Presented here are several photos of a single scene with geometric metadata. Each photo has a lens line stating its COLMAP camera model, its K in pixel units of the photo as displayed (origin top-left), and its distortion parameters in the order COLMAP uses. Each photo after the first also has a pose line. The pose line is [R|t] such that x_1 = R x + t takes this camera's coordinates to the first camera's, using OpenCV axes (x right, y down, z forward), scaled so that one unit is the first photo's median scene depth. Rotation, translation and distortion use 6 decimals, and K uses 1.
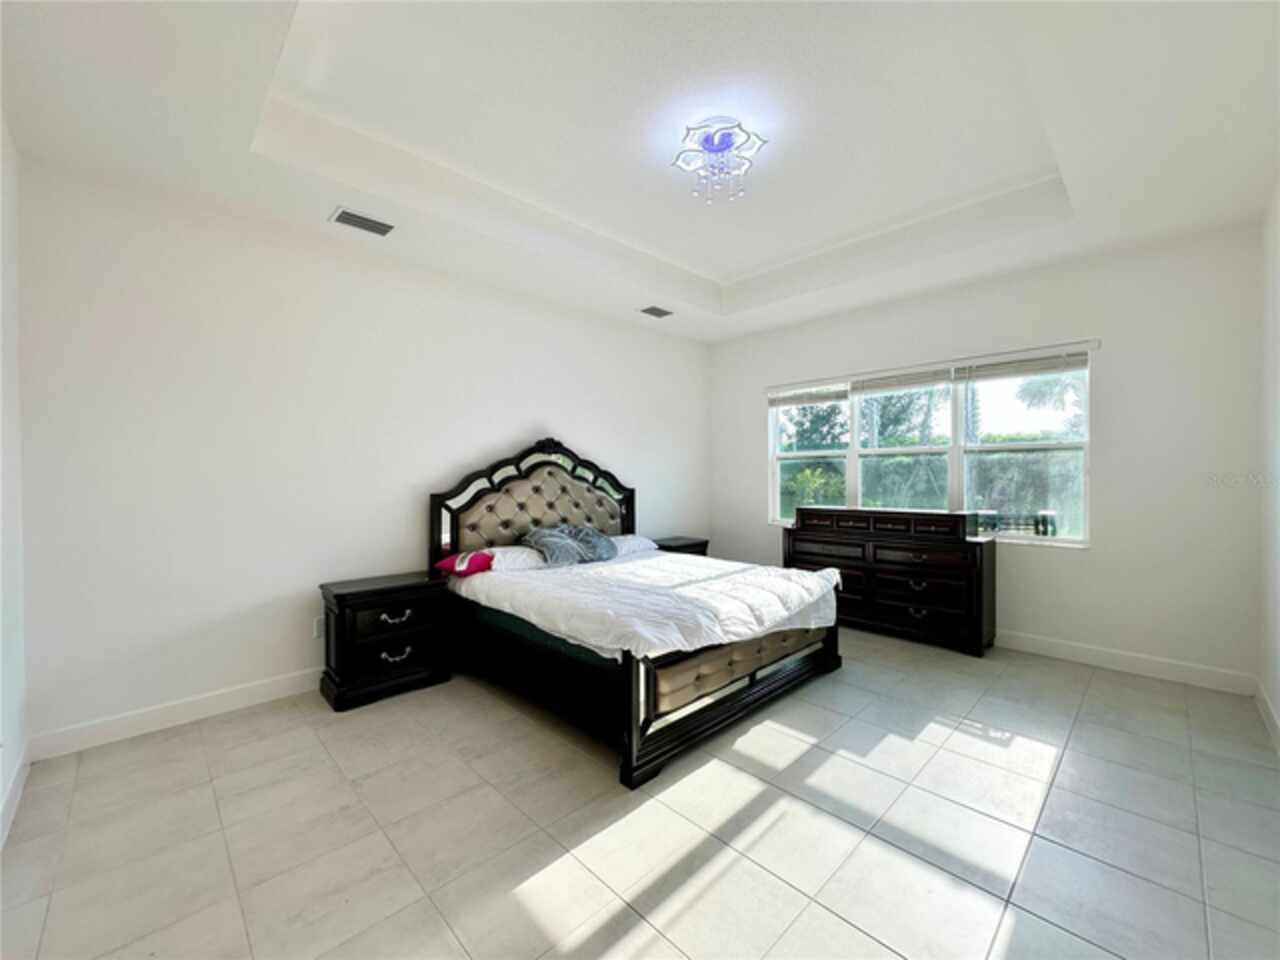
lens RADIAL K [[512.3, 0, 641.8], [0, 512.3, 476.9], [0, 0, 1]] dist [-0.007345, 0.001459]
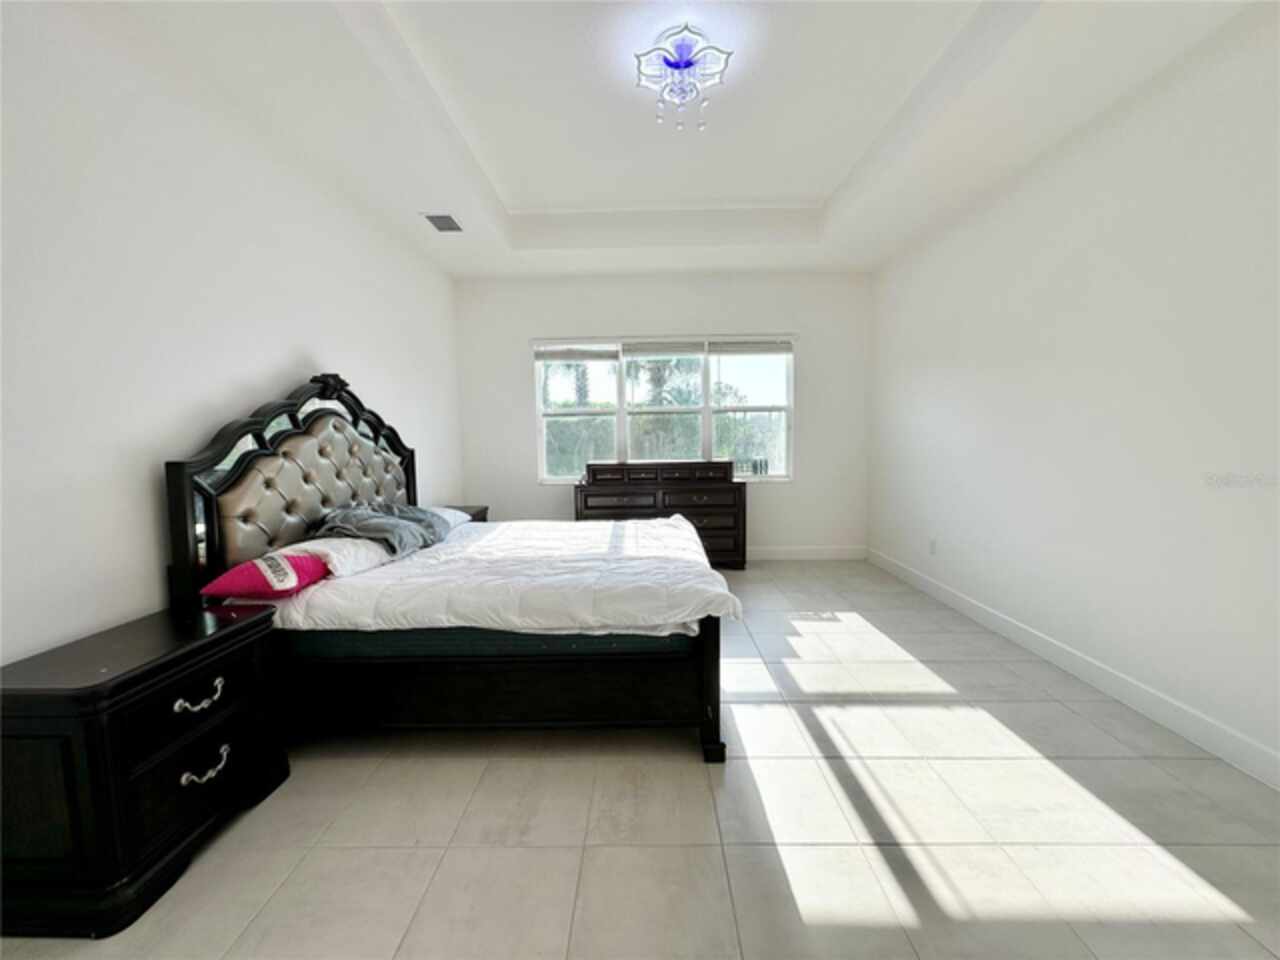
lens RADIAL K [[512.3, 0, 636.5], [0, 512.3, 474.4], [0, 0, 1]] dist [-0.007345, 0.001459]
pose [[0.709557, -0.059045, 0.702170, -0.404244], [0.013574, 0.997444, 0.070157, 0.014400], [-0.704518, -0.040249, 0.708544, 0.261078]]
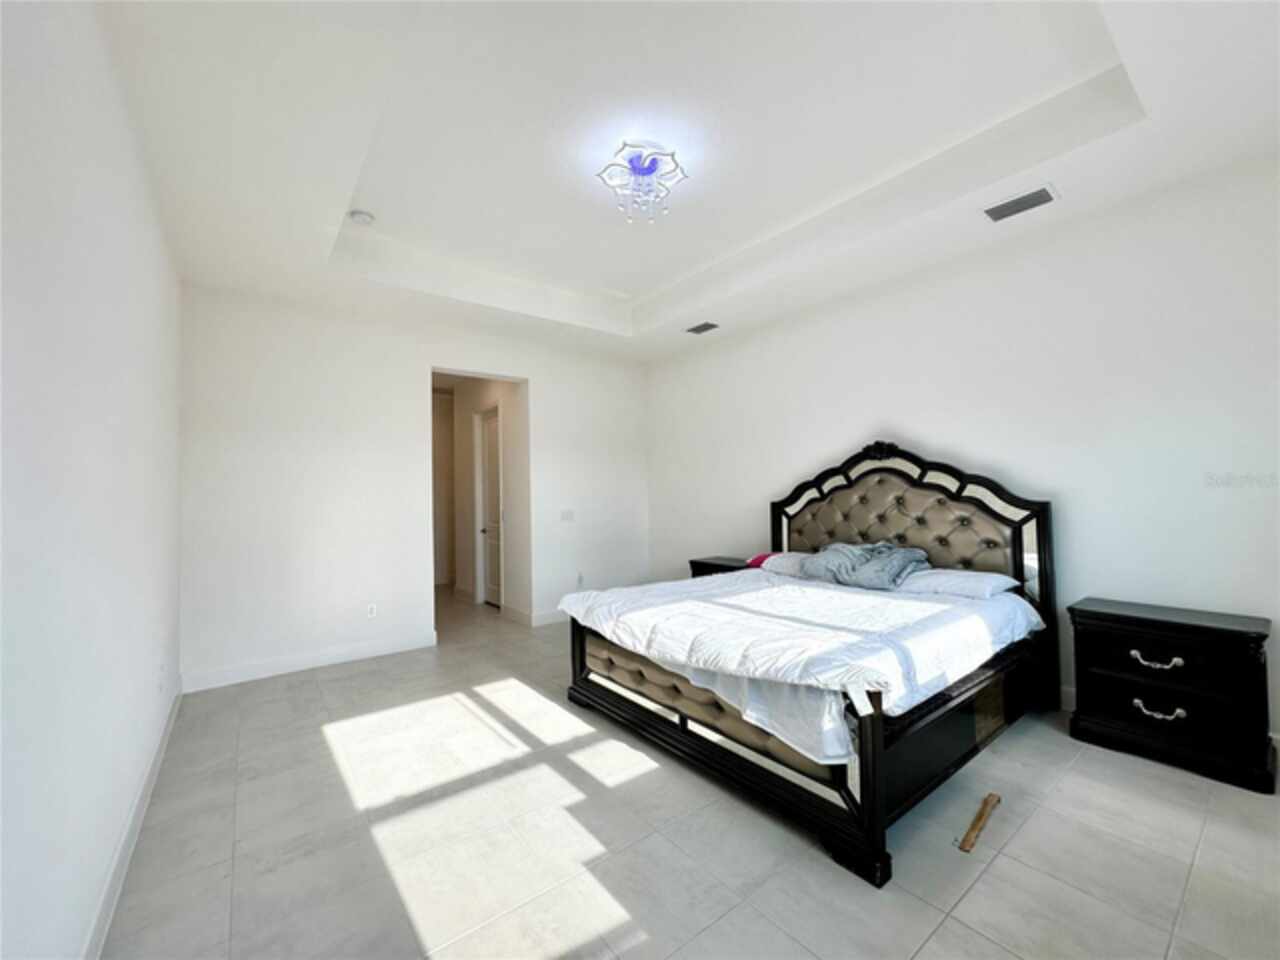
lens RADIAL K [[512.3, 0, 636.4], [0, 512.3, 479.1], [0, 0, 1]] dist [-0.007345, 0.001459]
pose [[-0.114752, -0.021658, -0.993158, 0.791050], [0.014714, 0.999616, -0.023499, 0.003070], [0.993285, -0.017310, -0.114389, 0.745983]]
